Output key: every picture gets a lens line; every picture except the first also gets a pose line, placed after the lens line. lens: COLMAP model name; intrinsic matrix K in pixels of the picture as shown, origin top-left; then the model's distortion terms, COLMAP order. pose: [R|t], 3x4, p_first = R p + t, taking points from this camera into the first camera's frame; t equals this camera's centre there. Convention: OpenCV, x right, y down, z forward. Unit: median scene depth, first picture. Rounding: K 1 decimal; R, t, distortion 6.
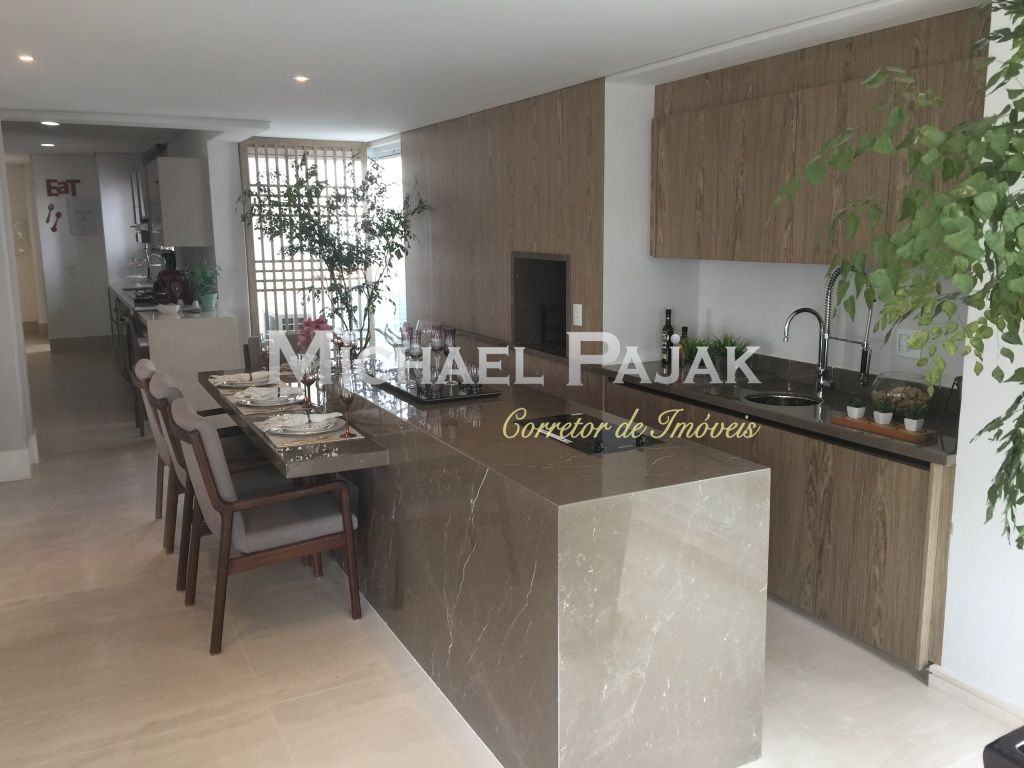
lens RADIAL K [[891.6, 0, 513.3], [0, 891.6, 390.3], [0, 0, 1]] dist [0.039953, -0.036362]
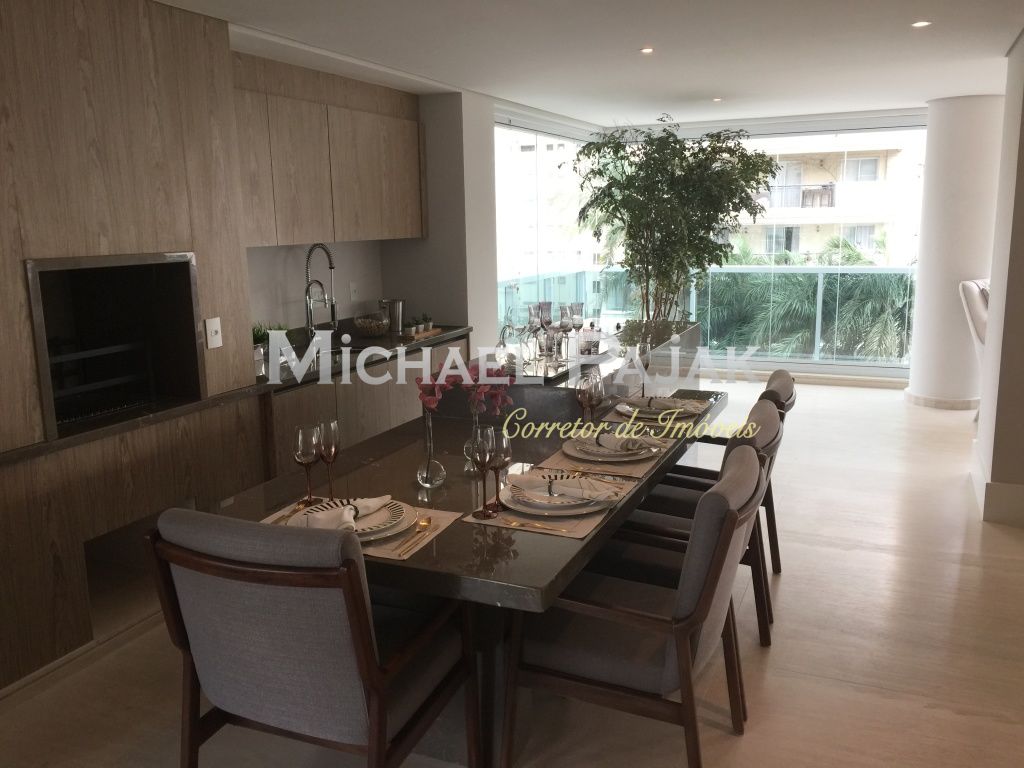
lens RADIAL K [[891.6, 0, 512.7], [0, 891.6, 381.9], [0, 0, 1]] dist [0.039953, -0.036362]
pose [[-0.632611, -0.119878, 0.765135, -0.699530], [0.165900, 0.944039, 0.285074, -0.231450], [-0.756492, 0.307277, -0.577322, 1.352420]]
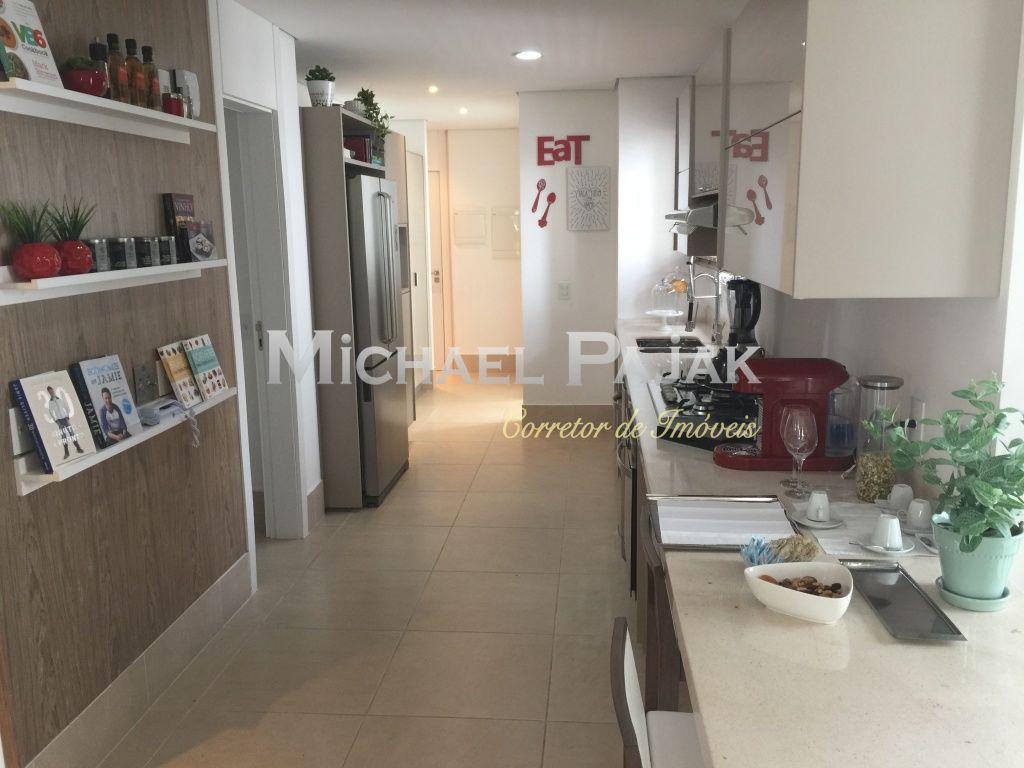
lens RADIAL K [[891.6, 0, 512.6], [0, 891.6, 384.1], [0, 0, 1]] dist [0.039953, -0.036362]
pose [[0.850183, 0.090582, -0.518636, -0.218234], [-0.087413, 0.995702, 0.030610, -0.091280], [0.519179, 0.019311, 0.854447, 0.500617]]
